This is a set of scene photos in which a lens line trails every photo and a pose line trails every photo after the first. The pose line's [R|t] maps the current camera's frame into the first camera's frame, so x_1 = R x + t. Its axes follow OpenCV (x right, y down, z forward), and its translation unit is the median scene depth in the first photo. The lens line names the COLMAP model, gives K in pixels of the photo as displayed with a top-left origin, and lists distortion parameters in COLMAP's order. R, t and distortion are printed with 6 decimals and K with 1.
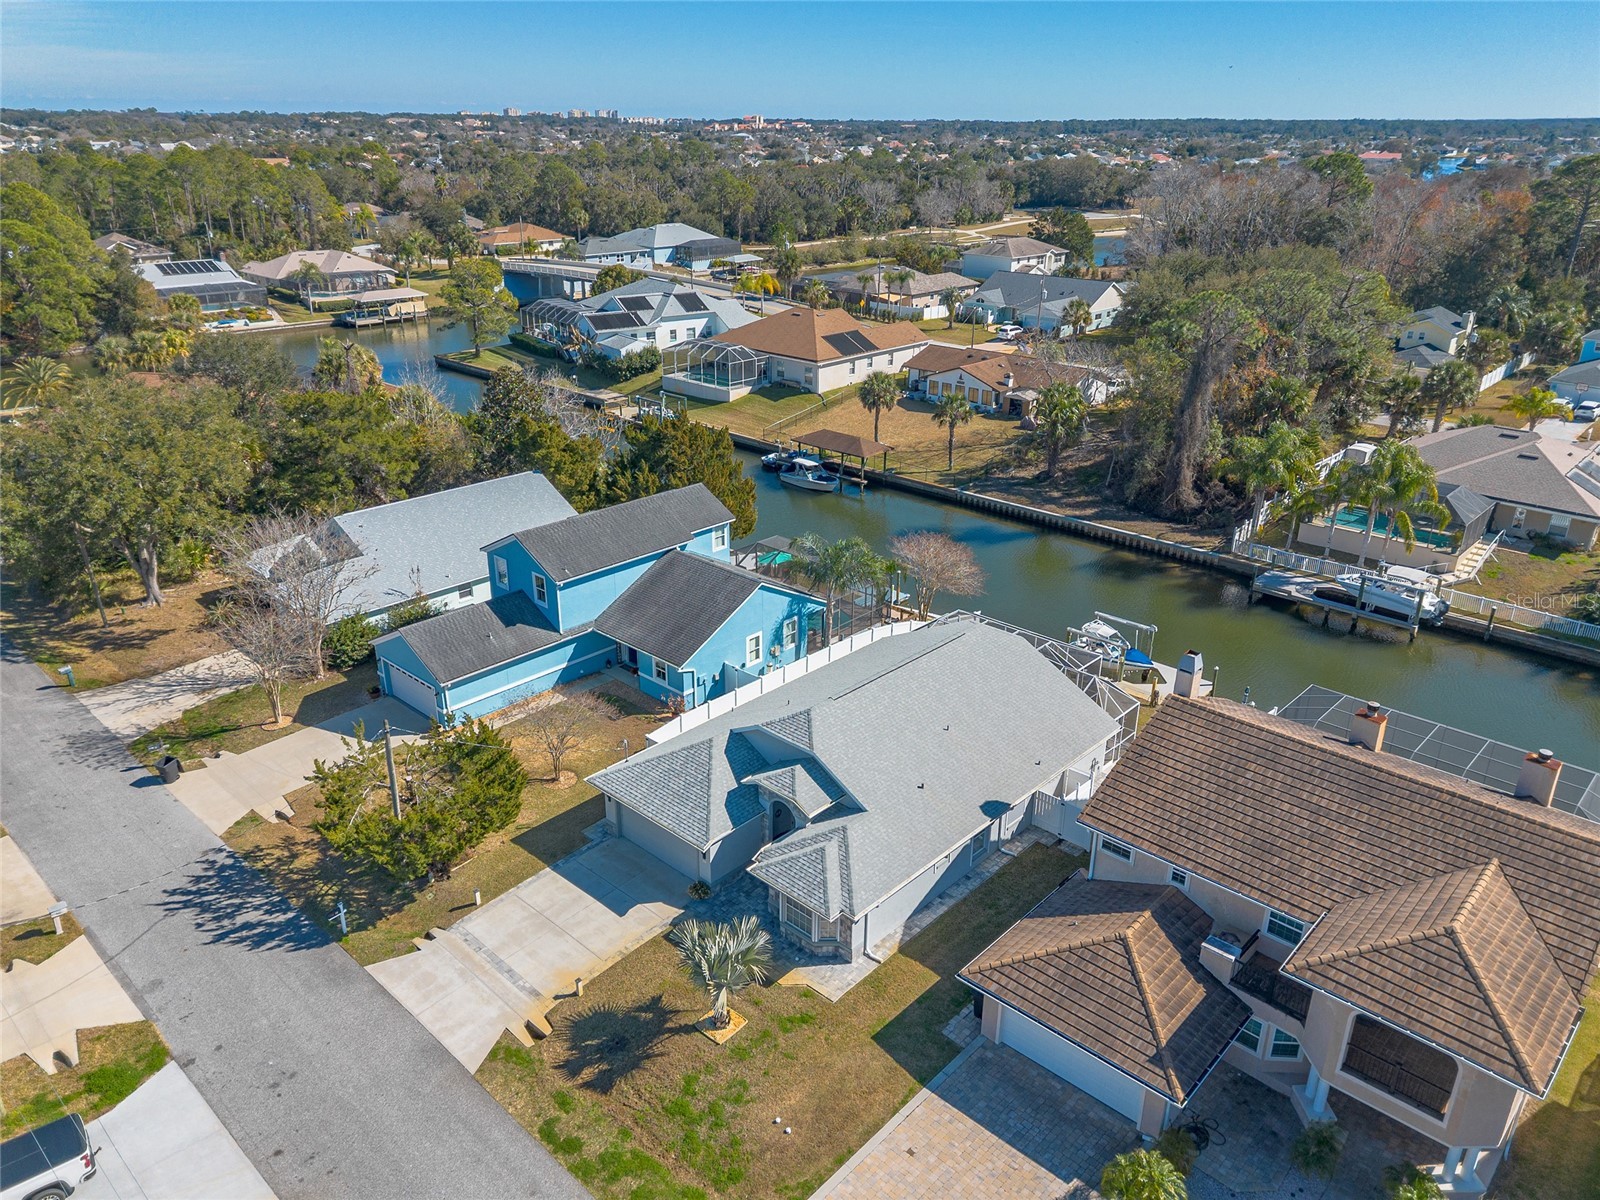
lens RADIAL K [[1136.0, 0, 795.9], [0, 1136.0, 619.3], [0, 0, 1]] dist [0.083768, -0.095185]
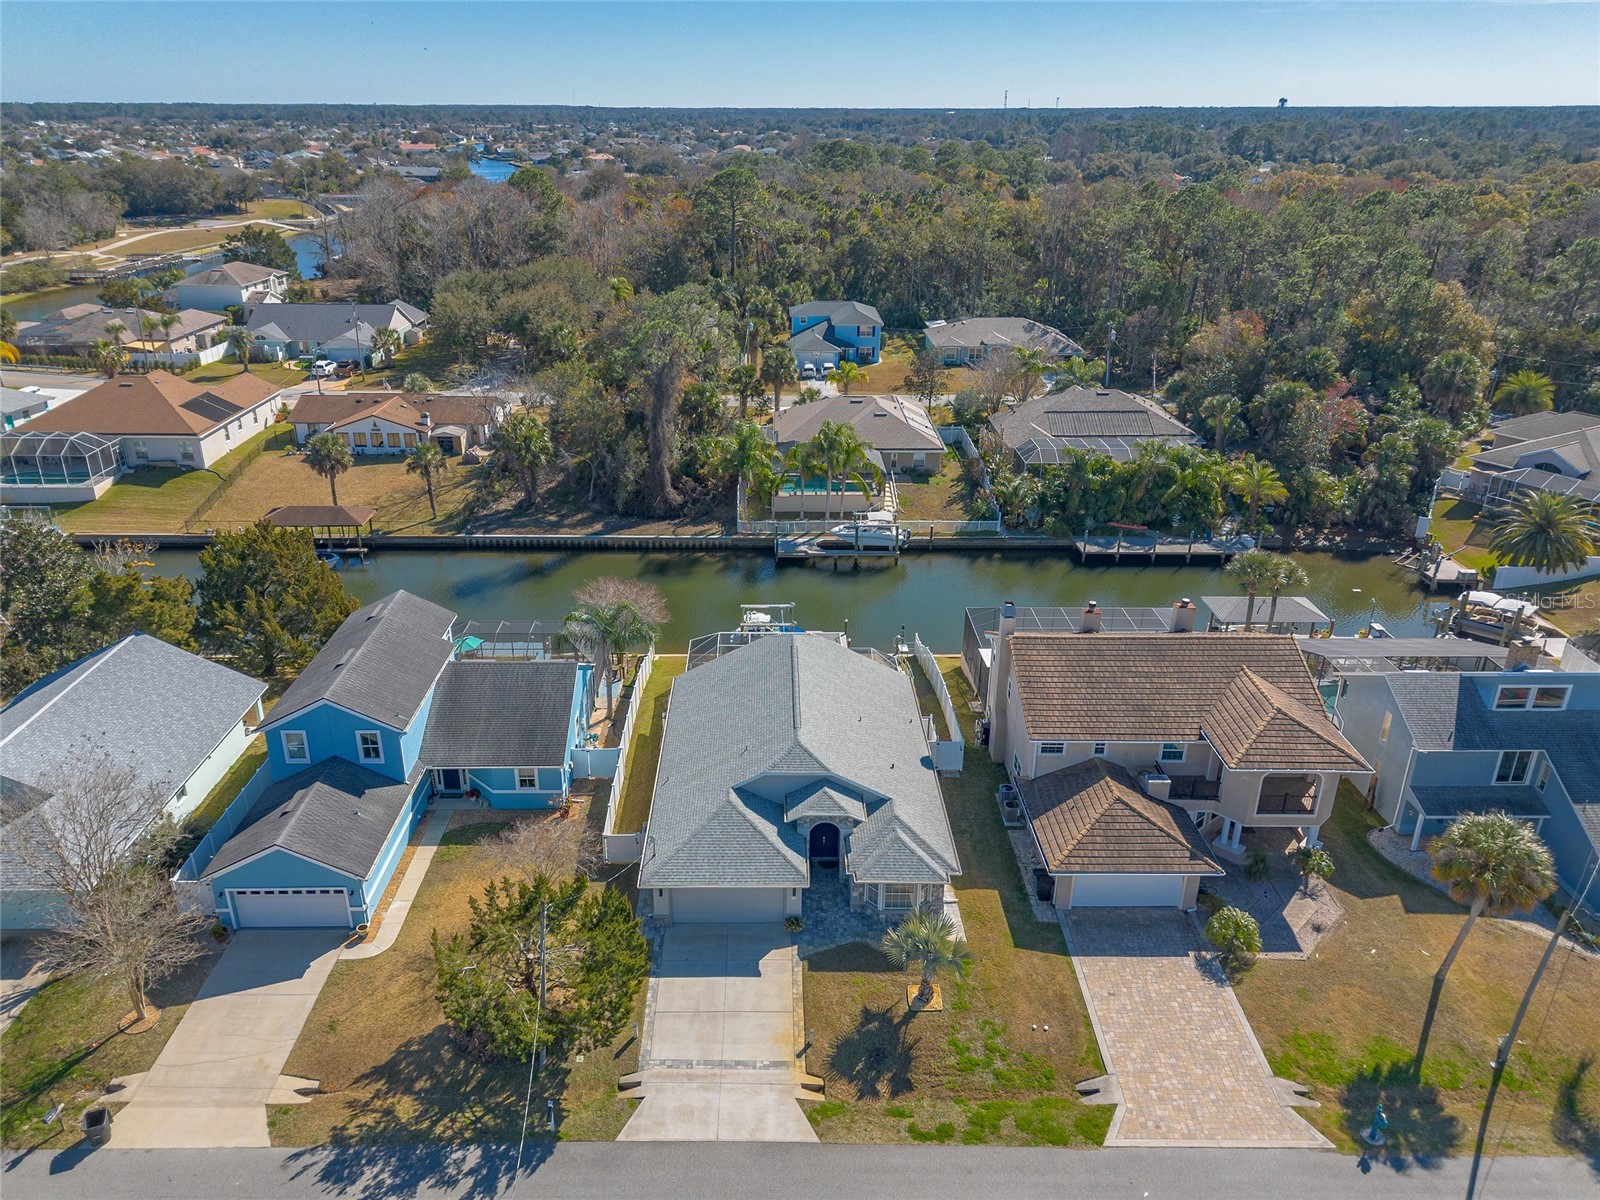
lens RADIAL K [[1144.7, 0, 784.2], [0, 1144.7, 600.3], [0, 0, 1]] dist [0.086859, -0.101341]
pose [[0.723063, -0.273226, 0.634451, -0.419459], [0.275974, 0.956229, 0.097281, -0.105605], [-0.633260, 0.104752, 0.766817, 0.055460]]
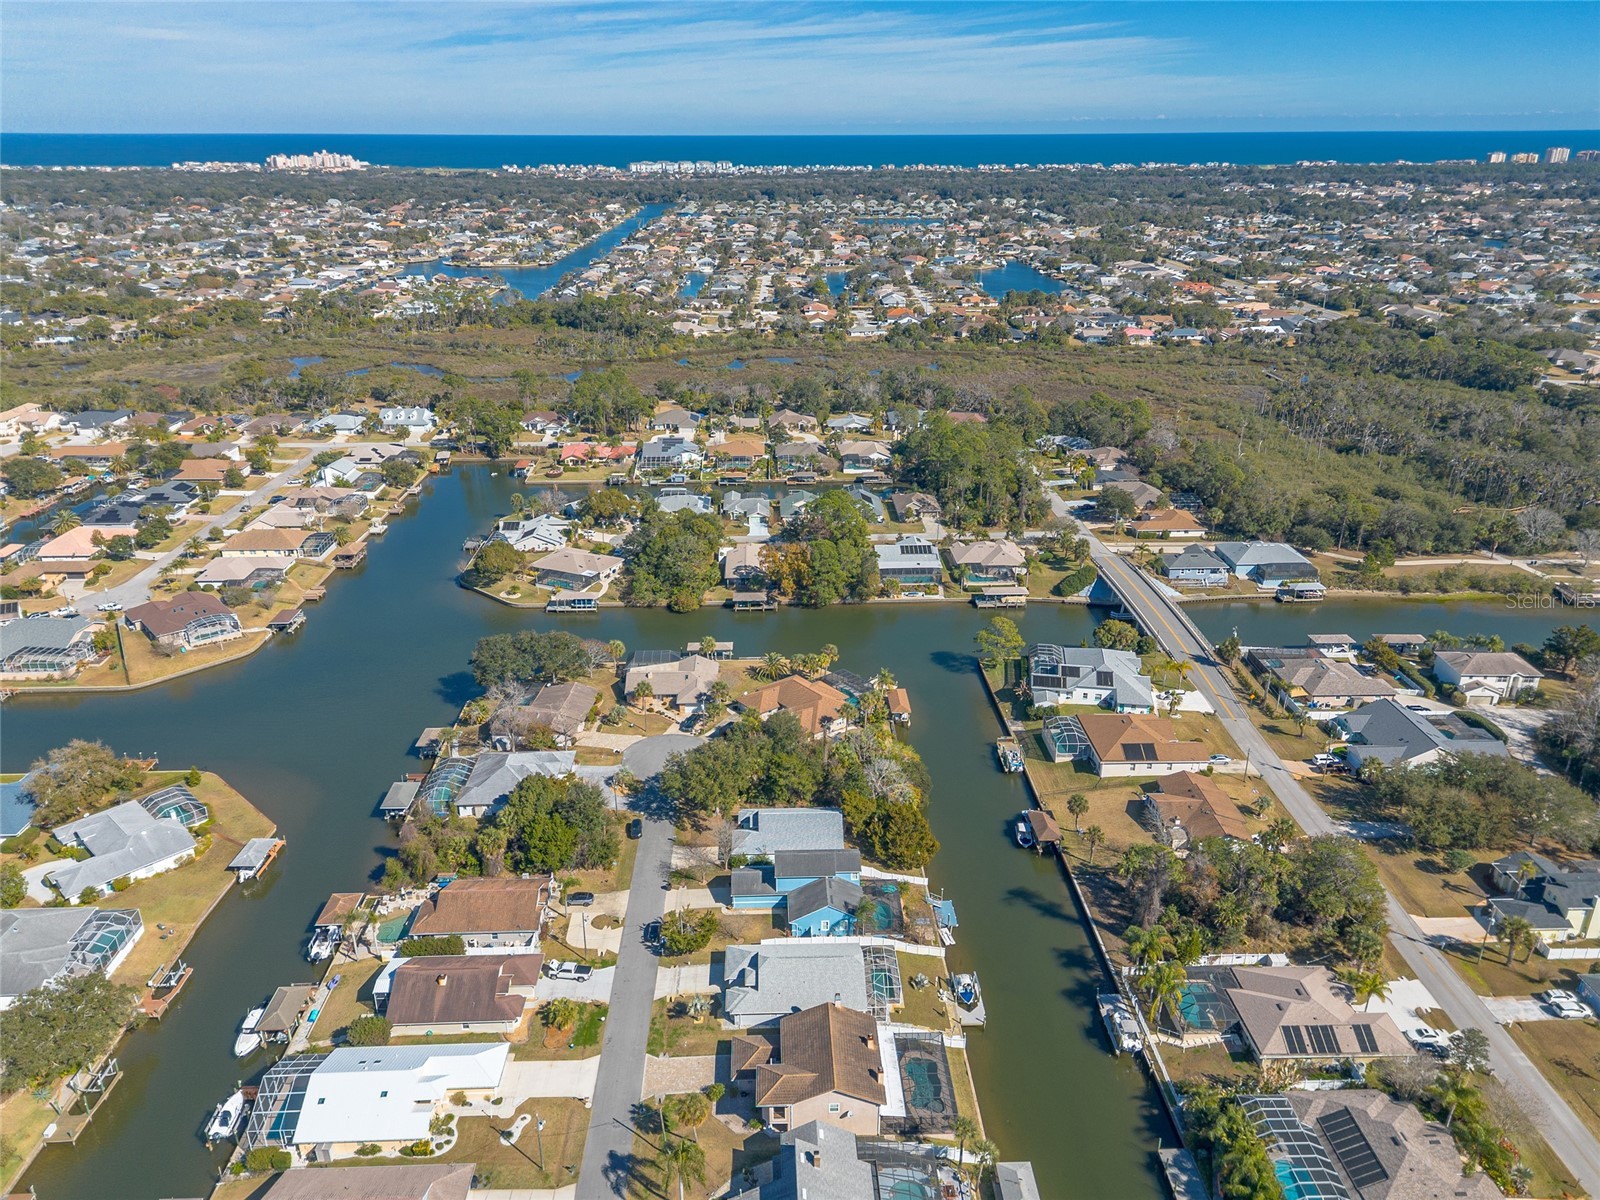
lens RADIAL K [[1144.7, 0, 784.2], [0, 1144.7, 600.3], [0, 0, 1]] dist [0.086859, -0.101341]
pose [[0.696874, 0.259570, -0.668574, 1.276095], [-0.274412, 0.957775, 0.085823, -0.771111], [0.662620, 0.123657, 0.738677, -1.033710]]
